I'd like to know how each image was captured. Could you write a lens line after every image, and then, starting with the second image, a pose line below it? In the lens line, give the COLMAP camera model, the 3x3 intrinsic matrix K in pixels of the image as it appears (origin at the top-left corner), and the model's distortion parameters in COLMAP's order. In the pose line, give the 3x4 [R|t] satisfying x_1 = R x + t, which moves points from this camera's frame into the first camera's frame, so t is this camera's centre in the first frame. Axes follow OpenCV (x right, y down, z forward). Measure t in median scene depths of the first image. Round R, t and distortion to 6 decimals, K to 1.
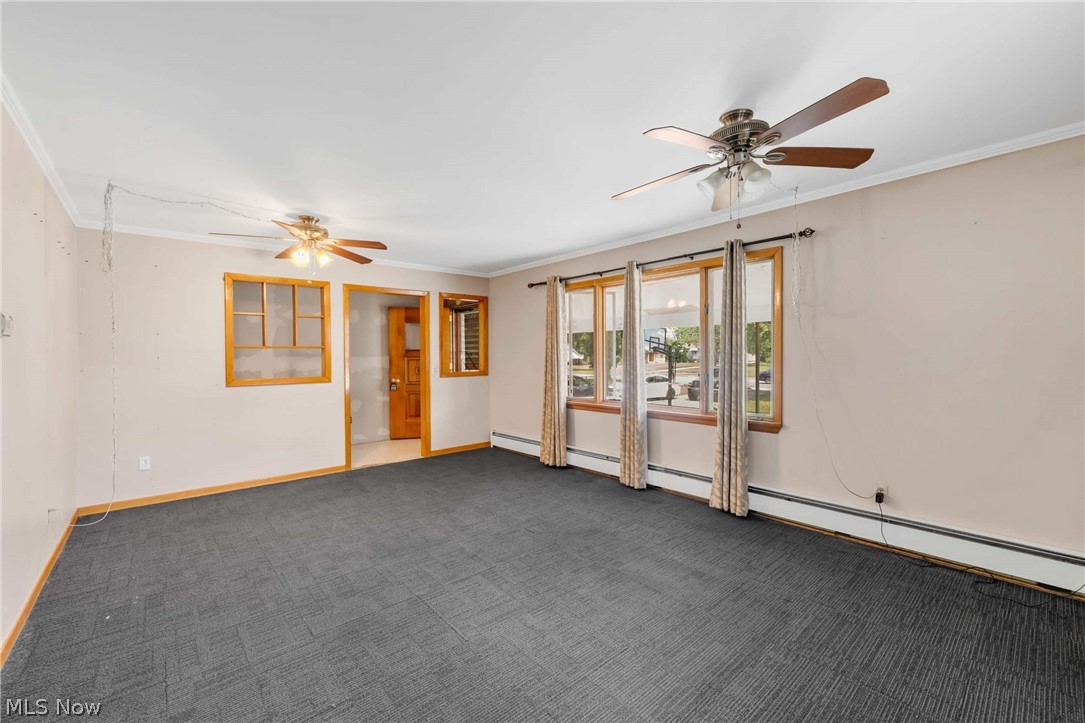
lens RADIAL K [[449.6, 0, 538.5], [0, 449.6, 357.1], [0, 0, 1]] dist [0.001955, 0.000740]
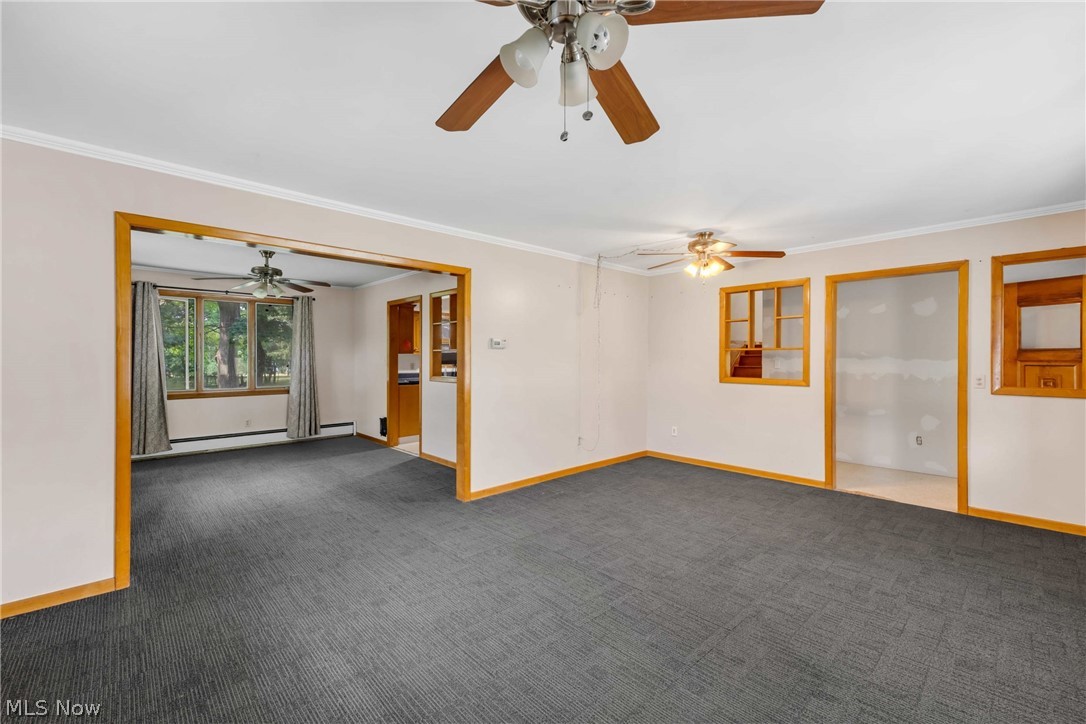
lens RADIAL K [[450.0, 0, 540.1], [0, 450.0, 357.1], [0, 0, 1]] dist [0.001955, 0.000740]
pose [[0.046229, 0.004909, -0.998919, 0.580582], [-0.006431, 0.999969, 0.004616, -0.006992], [0.998910, 0.006211, 0.046260, 0.542953]]
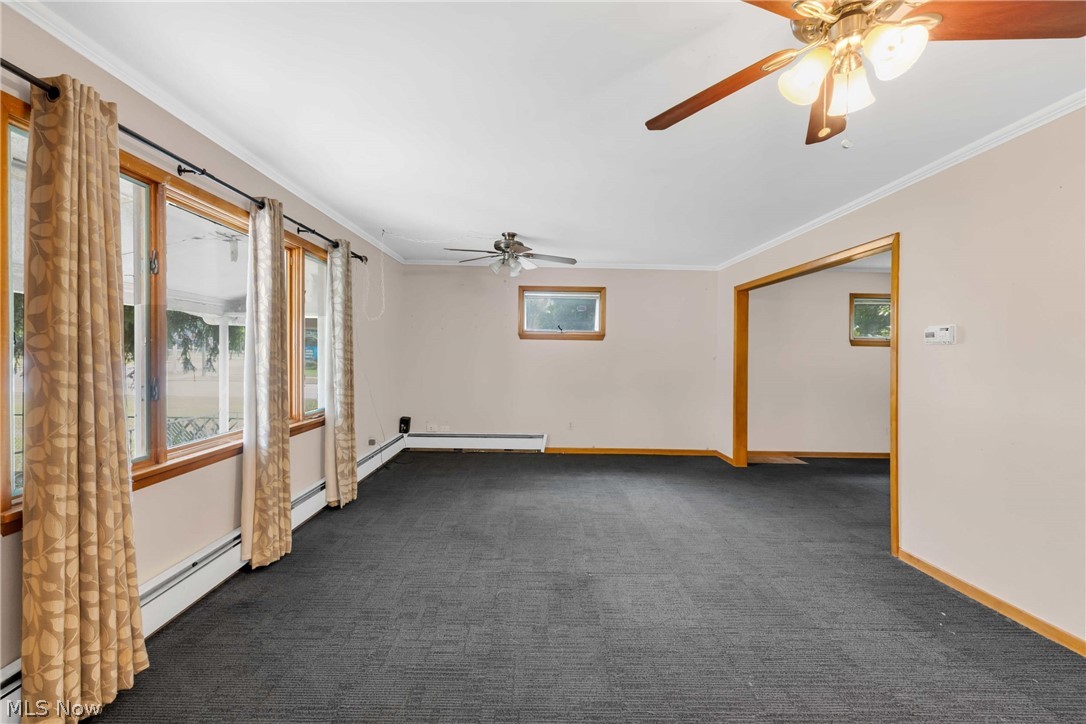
lens RADIAL K [[450.0, 0, 540.5], [0, 450.0, 362.7], [0, 0, 1]] dist [0.001955, 0.000740]
pose [[-0.771463, -0.009842, 0.636198, -0.538301], [0.001060, 0.999859, 0.016753, 0.002370], [-0.636274, 0.013599, -0.771344, 1.405966]]
